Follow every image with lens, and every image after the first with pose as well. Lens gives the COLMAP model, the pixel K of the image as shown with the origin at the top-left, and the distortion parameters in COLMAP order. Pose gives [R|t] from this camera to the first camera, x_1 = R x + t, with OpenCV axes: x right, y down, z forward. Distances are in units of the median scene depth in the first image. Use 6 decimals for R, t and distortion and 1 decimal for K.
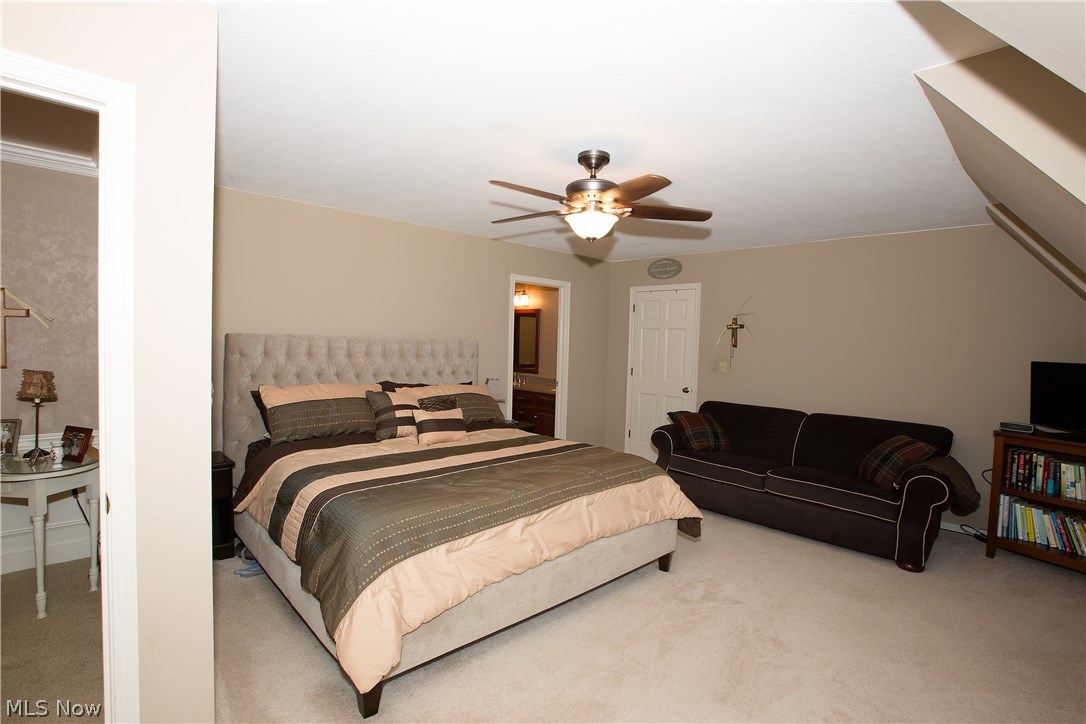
lens RADIAL K [[495.7, 0, 538.0], [0, 495.7, 363.0], [0, 0, 1]] dist [-0.018798, -0.000843]
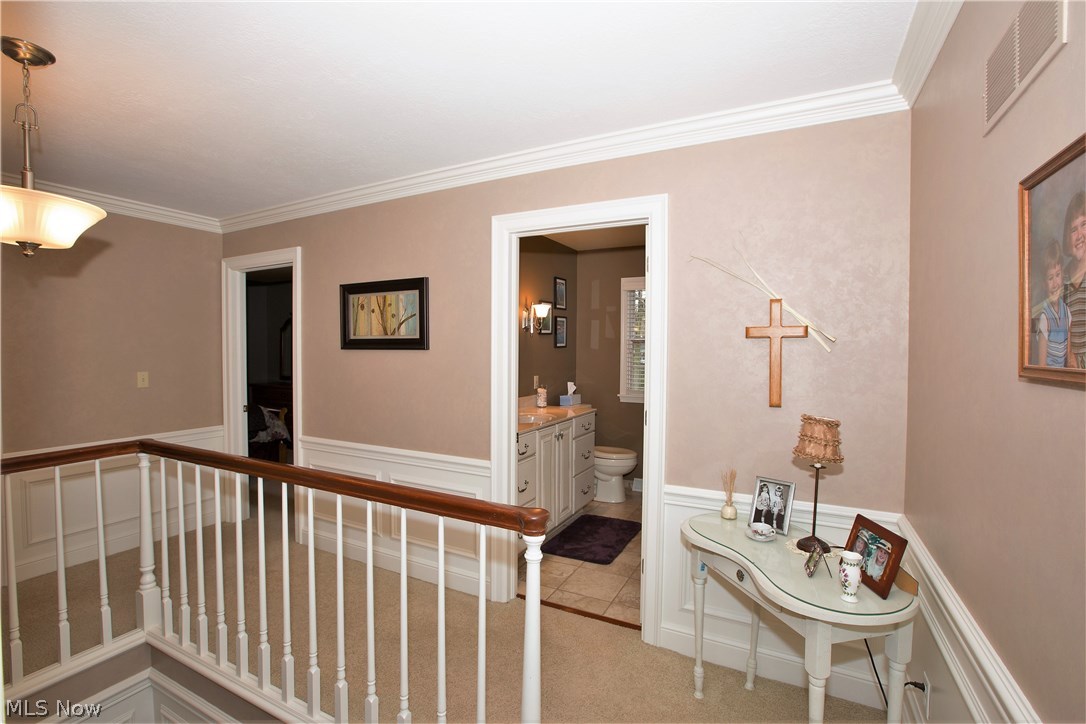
lens RADIAL K [[495.7, 0, 543.9], [0, 495.7, 365.0], [0, 0, 1]] dist [-0.018798, -0.000843]
pose [[0.305658, -0.003177, -0.952136, -0.490616], [-0.036516, 0.999220, -0.015057, -0.029607], [0.951441, 0.039370, 0.305304, 0.423407]]
